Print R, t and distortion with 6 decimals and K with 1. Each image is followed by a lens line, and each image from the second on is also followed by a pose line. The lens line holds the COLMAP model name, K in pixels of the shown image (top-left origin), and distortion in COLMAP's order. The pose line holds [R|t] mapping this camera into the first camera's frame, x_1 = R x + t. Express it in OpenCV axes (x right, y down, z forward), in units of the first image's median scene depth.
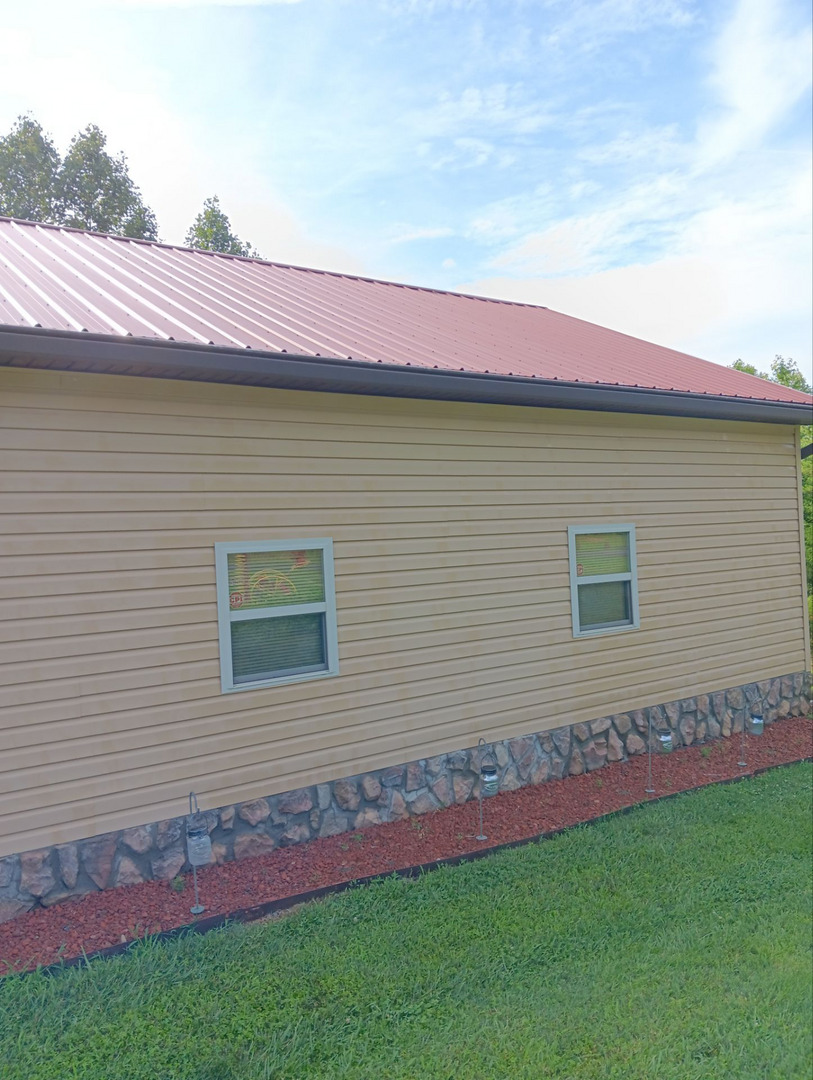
lens RADIAL K [[837.2, 0, 406.5], [0, 837.2, 540.0], [0, 0, 1]] dist [0.032857, -0.087804]
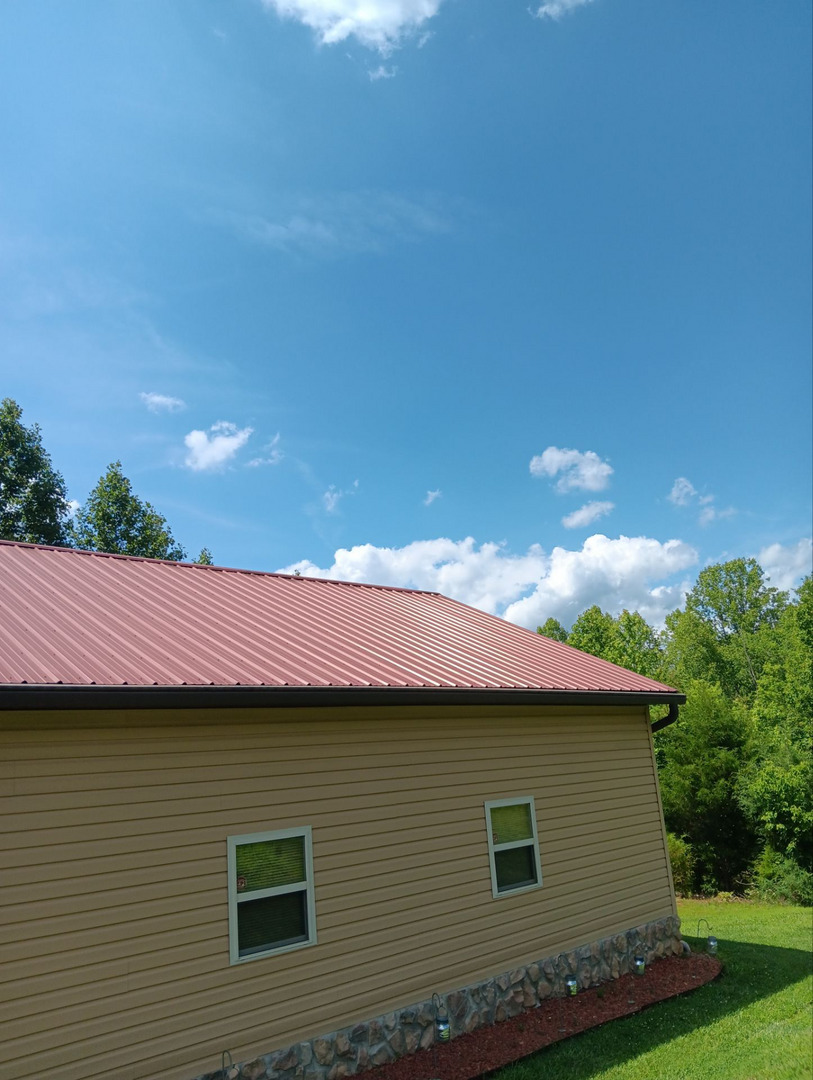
lens RADIAL K [[852.1, 0, 398.8], [0, 852.1, 541.2], [0, 0, 1]] dist [0.039145, -0.099453]
pose [[0.987854, 0.018179, 0.154317, -0.169949], [0.021899, 0.966932, -0.254092, -0.089804], [-0.153834, 0.254386, 0.954790, -0.371671]]
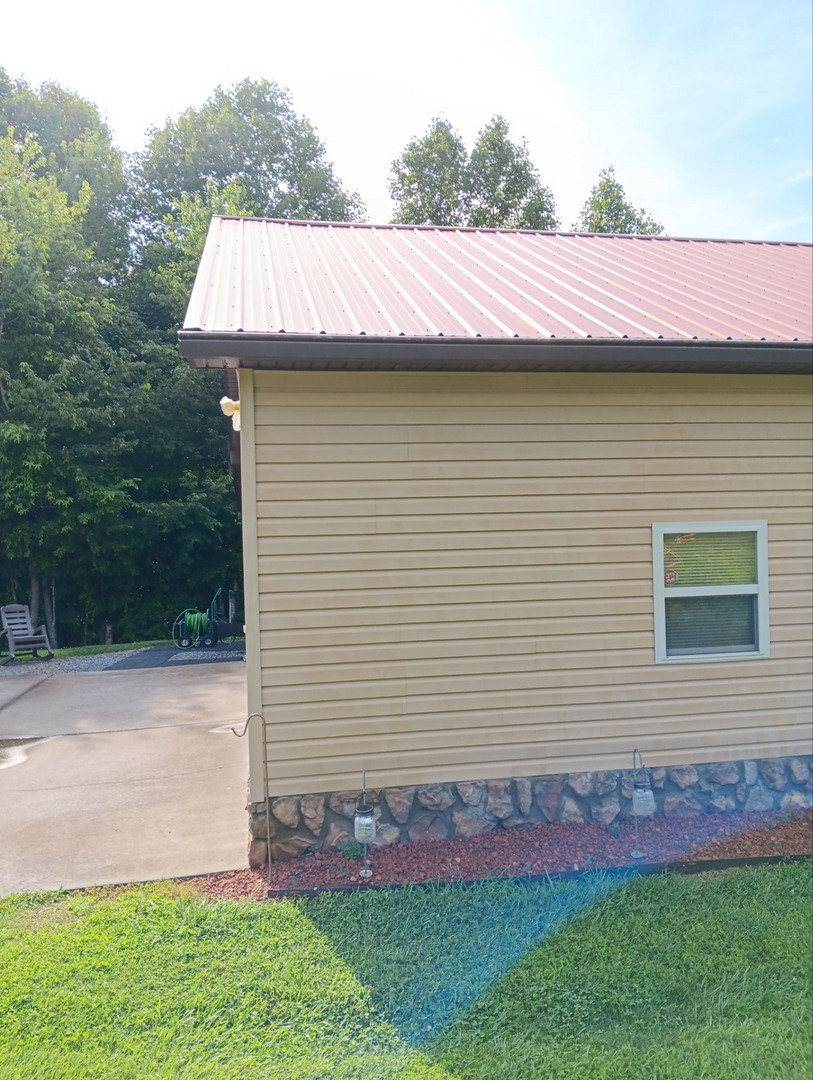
lens RADIAL K [[837.2, 0, 406.5], [0, 837.2, 540.0], [0, 0, 1]] dist [0.032857, -0.087804]
pose [[0.907552, 0.036381, -0.418360, -0.061203], [-0.020039, 0.998857, 0.043390, -0.014561], [0.419461, -0.030996, 0.907244, -0.099540]]
